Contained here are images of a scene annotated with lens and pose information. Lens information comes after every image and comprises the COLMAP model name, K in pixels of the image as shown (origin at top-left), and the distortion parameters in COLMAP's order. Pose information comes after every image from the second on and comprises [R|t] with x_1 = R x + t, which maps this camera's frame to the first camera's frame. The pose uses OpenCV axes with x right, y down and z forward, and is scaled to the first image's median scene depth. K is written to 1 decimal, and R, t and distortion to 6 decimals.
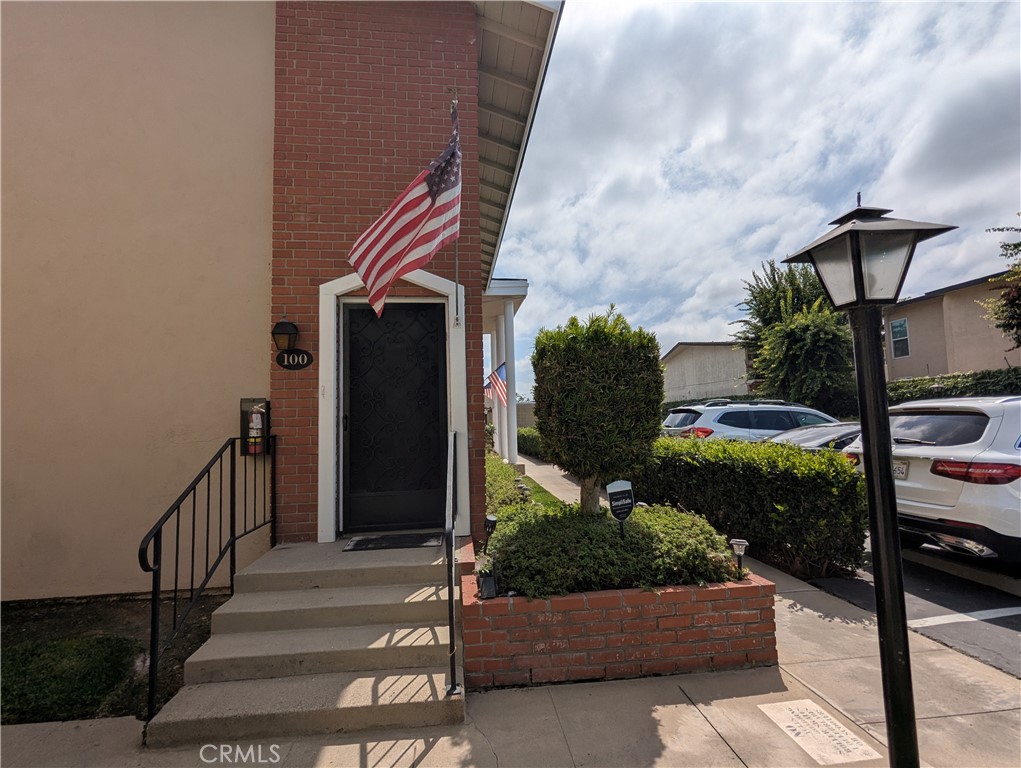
lens RADIAL K [[481.7, 0, 507.7], [0, 481.7, 384.6], [0, 0, 1]] dist [0.000488, -0.000994]
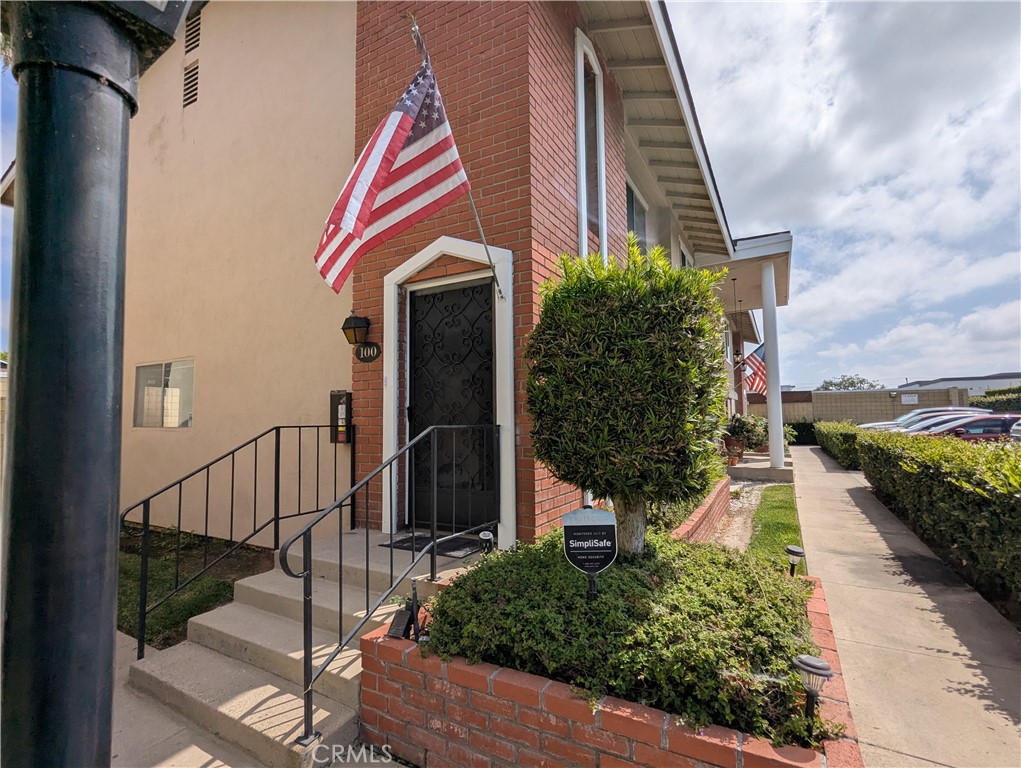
lens RADIAL K [[481.7, 0, 511.1], [0, 481.7, 384.6], [0, 0, 1]] dist [0.000488, -0.000994]
pose [[0.813332, -0.025532, -0.581240, 0.417180], [0.035920, 0.999334, 0.006365, 0.022438], [0.580691, -0.026055, 0.813707, 0.342122]]
